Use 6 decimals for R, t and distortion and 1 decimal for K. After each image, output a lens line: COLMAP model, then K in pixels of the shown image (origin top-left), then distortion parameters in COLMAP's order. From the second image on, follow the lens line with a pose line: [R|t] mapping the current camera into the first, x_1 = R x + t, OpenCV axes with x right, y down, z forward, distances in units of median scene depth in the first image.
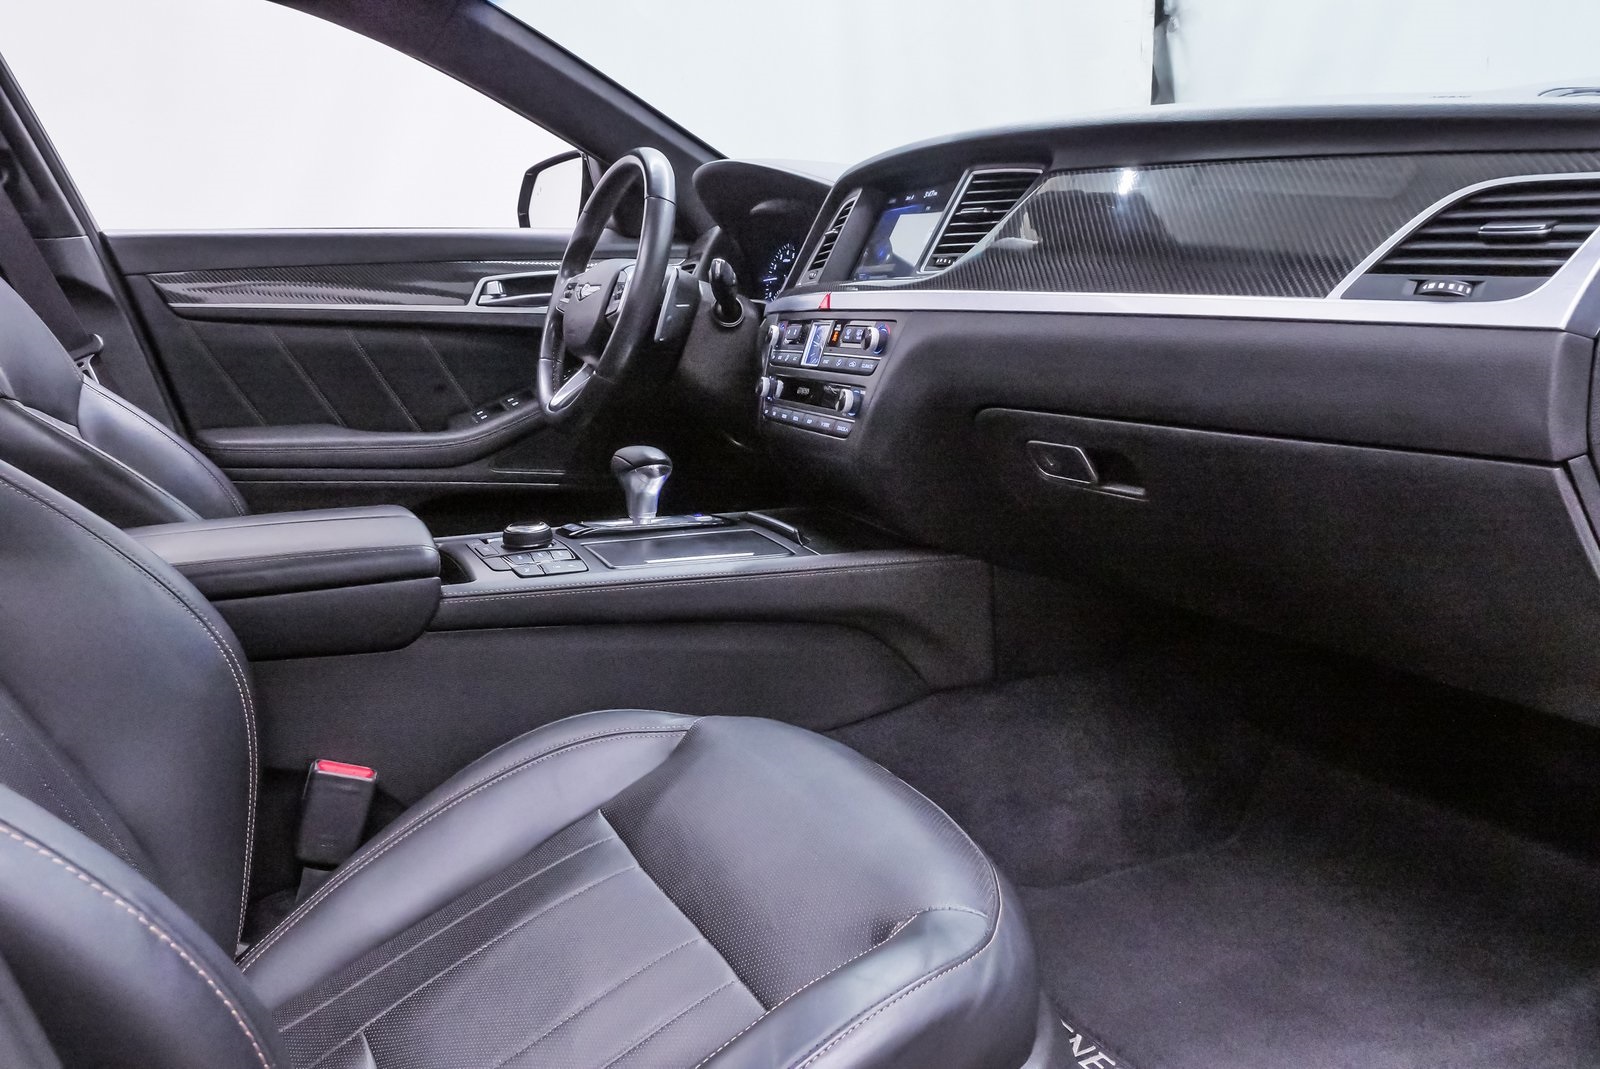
lens RADIAL K [[1149.4, 0, 784.8], [0, 1149.4, 547.7], [0, 0, 1]] dist [-0.048104, 0.015328]
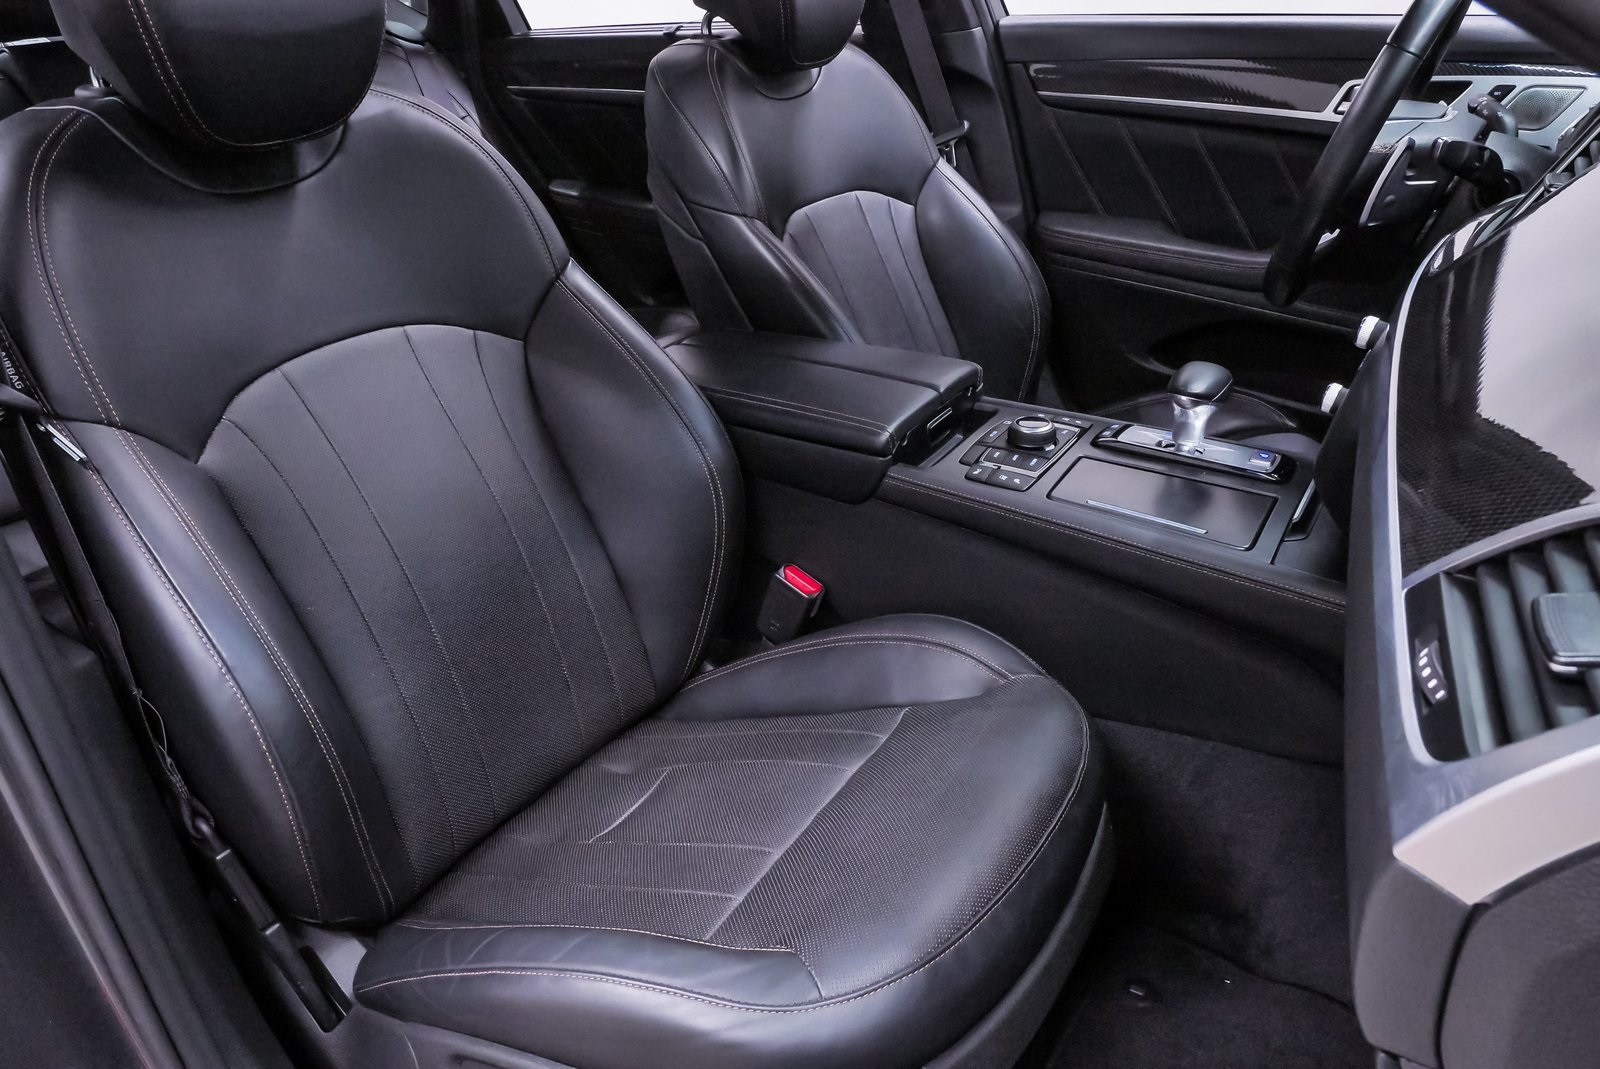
lens RADIAL K [[1149.4, 0, 790.7], [0, 1149.4, 536.7], [0, 0, 1]] dist [-0.048104, 0.015328]
pose [[0.536129, 0.376828, -0.755358, 0.422013], [-0.155622, 0.923615, 0.350311, -0.225688], [0.829667, -0.070262, 0.553819, 0.230685]]
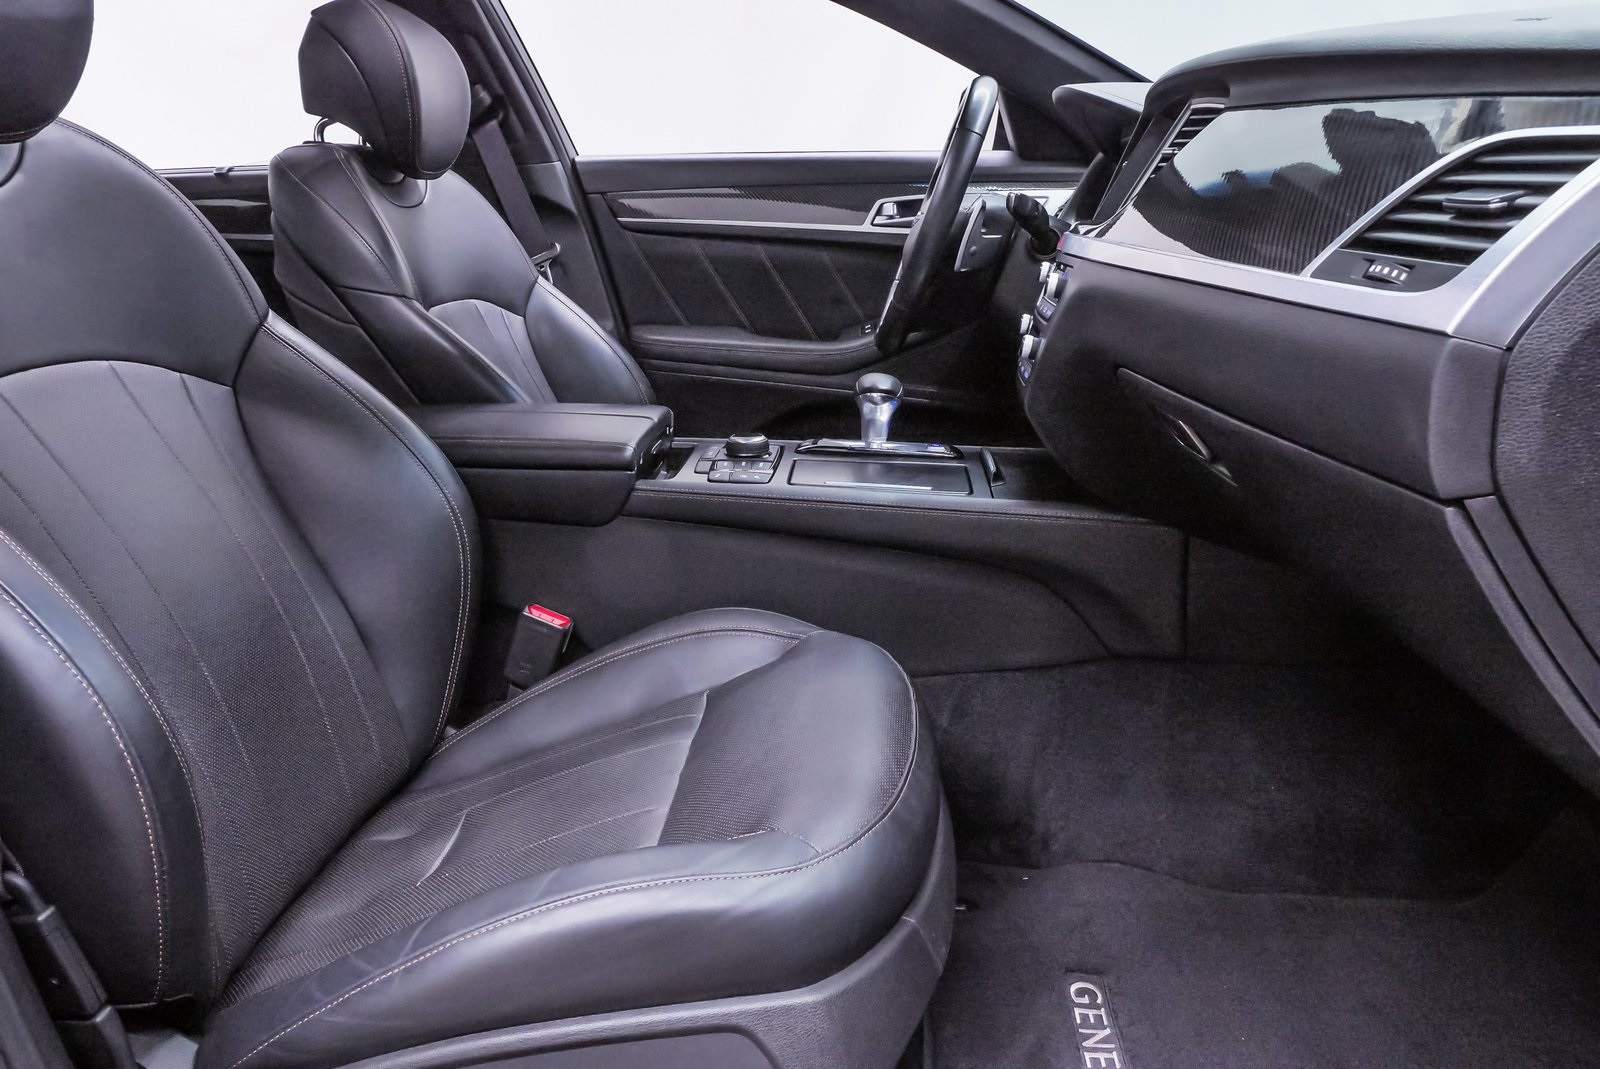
lens RADIAL K [[1149.4, 0, 787.0], [0, 1149.4, 538.0], [0, 0, 1]] dist [-0.048104, 0.015328]
pose [[0.861653, 0.153445, -0.483745, 0.334035], [-0.117651, 0.987624, 0.103714, -0.038457], [0.493673, -0.032452, 0.869042, 0.035503]]
